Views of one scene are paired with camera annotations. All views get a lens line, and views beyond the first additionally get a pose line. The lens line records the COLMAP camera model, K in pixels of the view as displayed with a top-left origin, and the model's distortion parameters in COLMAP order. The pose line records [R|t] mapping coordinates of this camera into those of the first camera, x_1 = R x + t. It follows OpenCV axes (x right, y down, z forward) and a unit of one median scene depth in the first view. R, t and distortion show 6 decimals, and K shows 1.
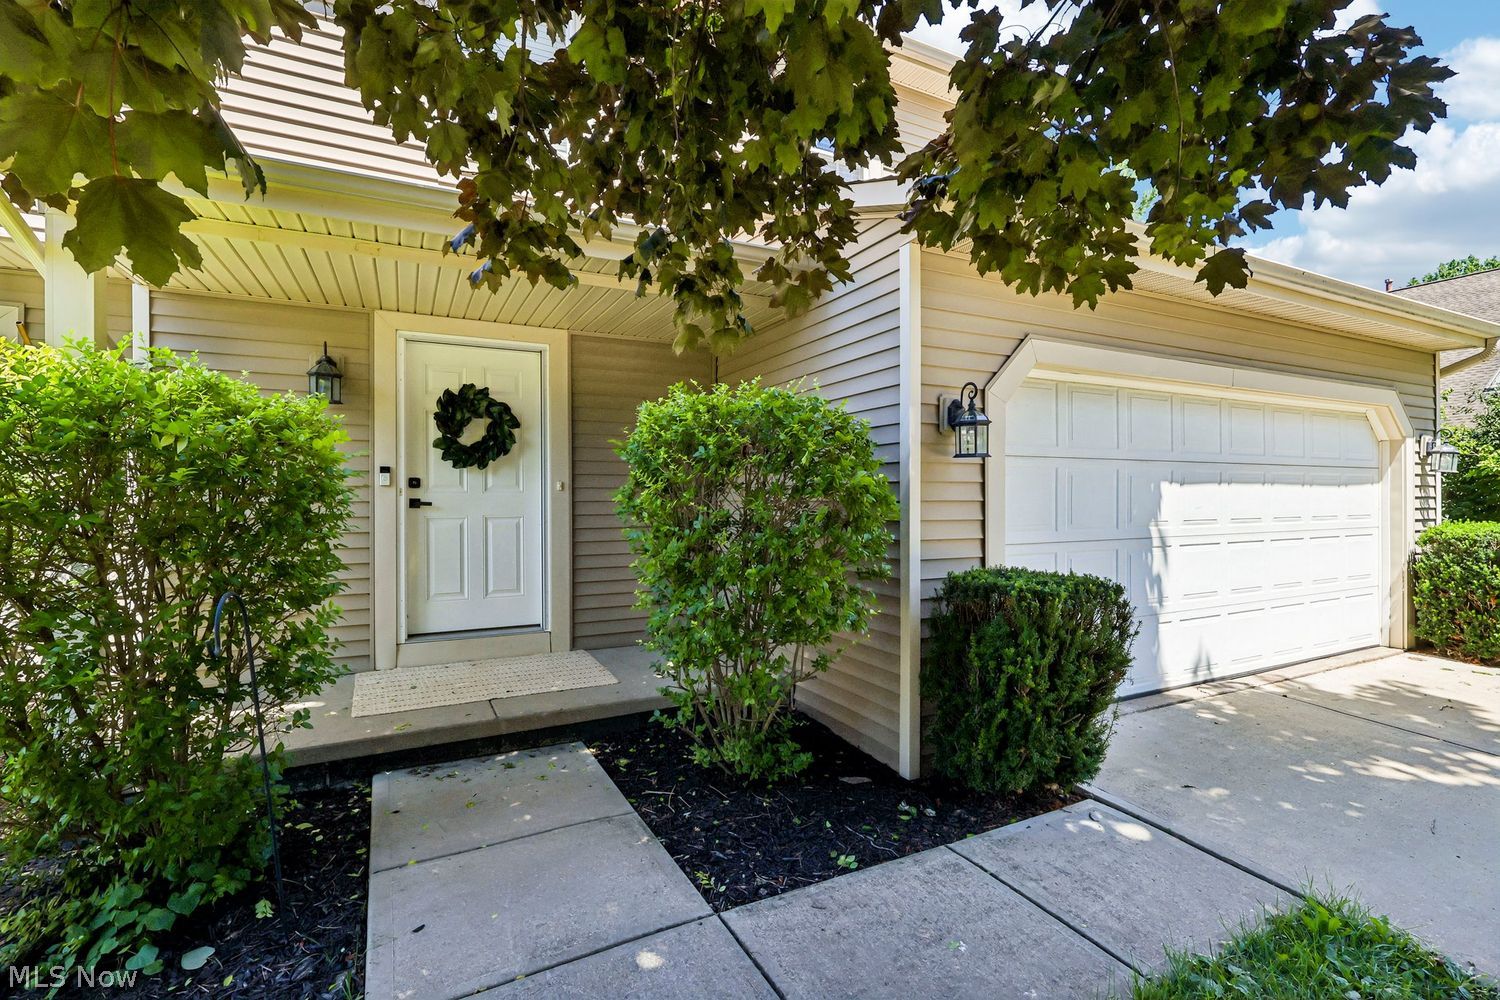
lens RADIAL K [[697.5, 0, 755.7], [0, 697.5, 500.6], [0, 0, 1]] dist [-0.000277, 0.001067]
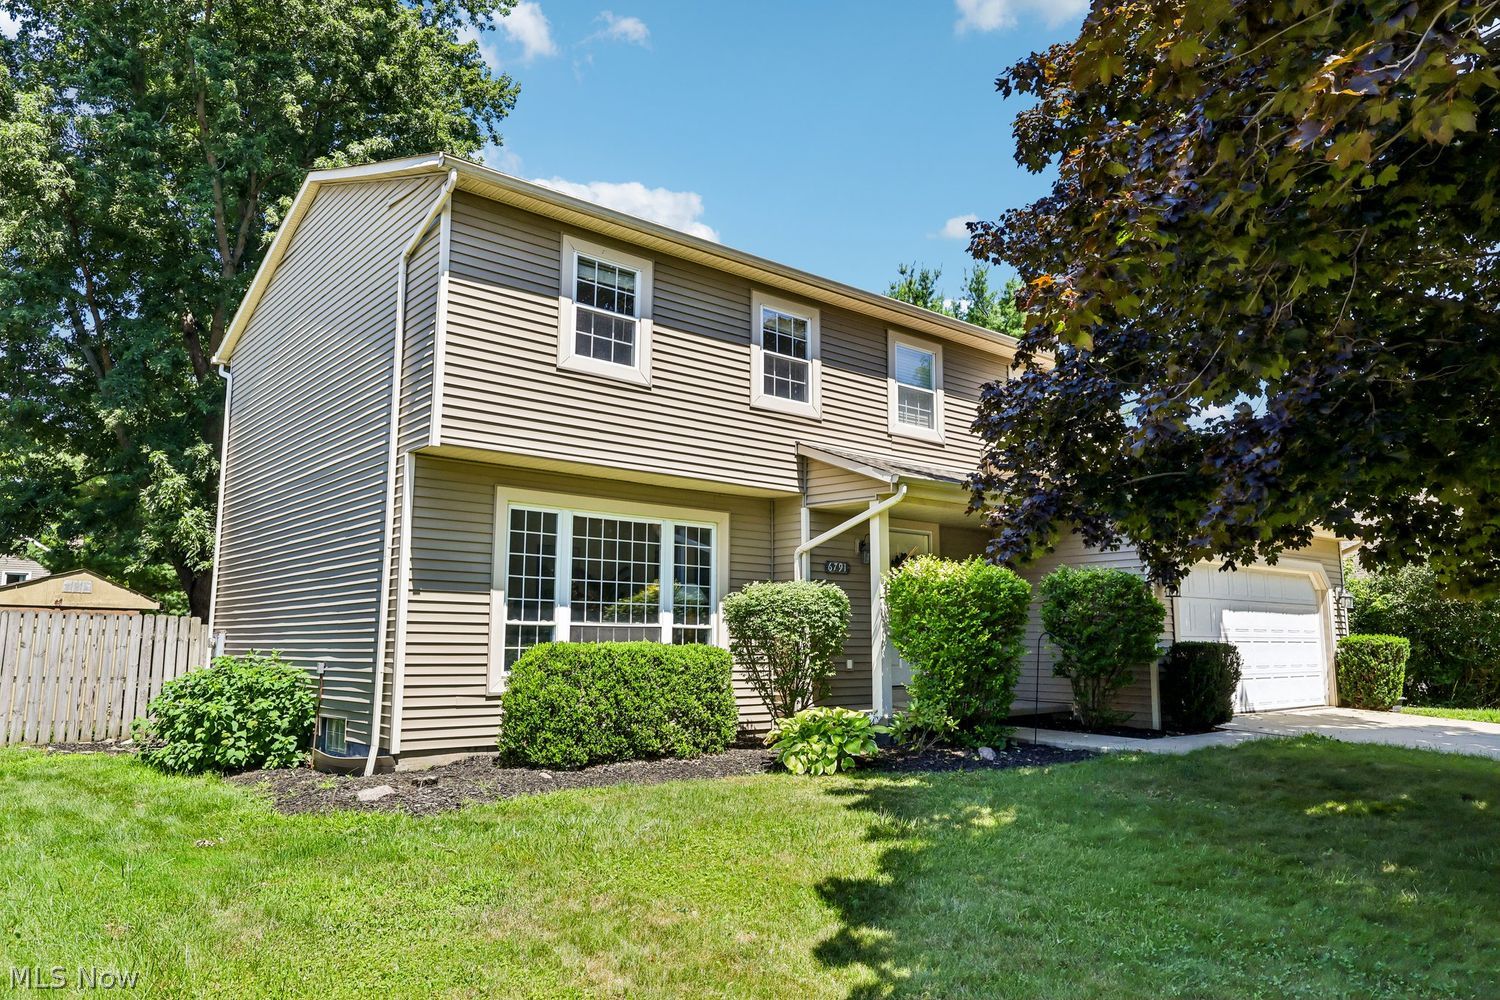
lens RADIAL K [[1035.5, 0, 750.3], [0, 1035.5, 499.5], [0, 0, 1]] dist [0.004648, 0.000937]
pose [[0.976461, 0.032130, 0.213287, -1.148756], [-0.002116, 0.990222, -0.139484, 0.060601], [-0.215683, 0.135749, 0.966981, -1.349936]]
